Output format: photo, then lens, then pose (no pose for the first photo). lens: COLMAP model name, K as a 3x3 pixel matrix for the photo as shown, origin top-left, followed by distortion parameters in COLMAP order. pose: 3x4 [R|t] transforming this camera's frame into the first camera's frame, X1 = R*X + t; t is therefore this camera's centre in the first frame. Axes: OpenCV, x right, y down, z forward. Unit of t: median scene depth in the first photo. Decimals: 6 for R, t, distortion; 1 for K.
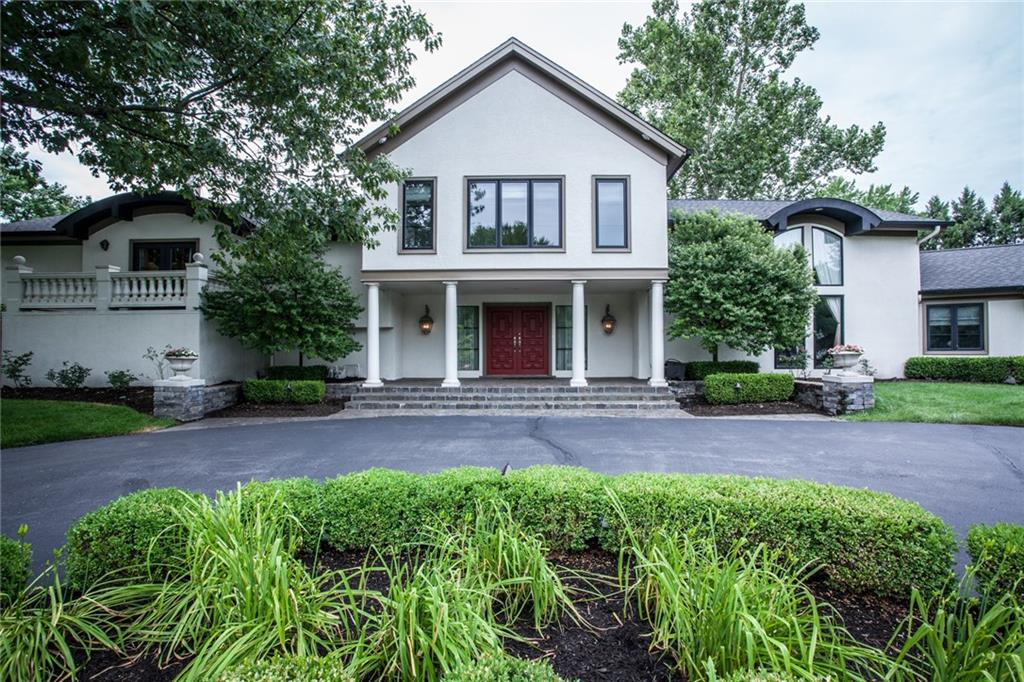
lens RADIAL K [[494.6, 0, 514.4], [0, 494.6, 345.1], [0, 0, 1]] dist [-0.036853, 0.002698]
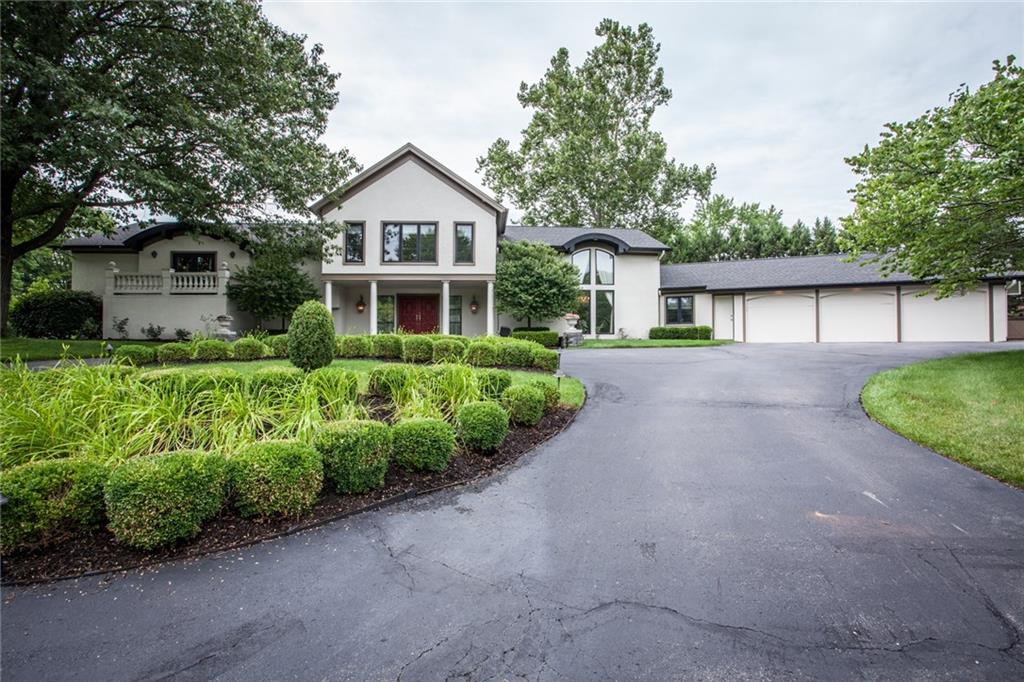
lens RADIAL K [[494.6, 0, 506.6], [0, 494.6, 342.3], [0, 0, 1]] dist [-0.036853, 0.002698]
pose [[0.996290, 0.001493, 0.086048, 0.190768], [-0.001425, 0.999999, -0.000849, 0.091615], [-0.086049, 0.000723, 0.996291, -0.781992]]
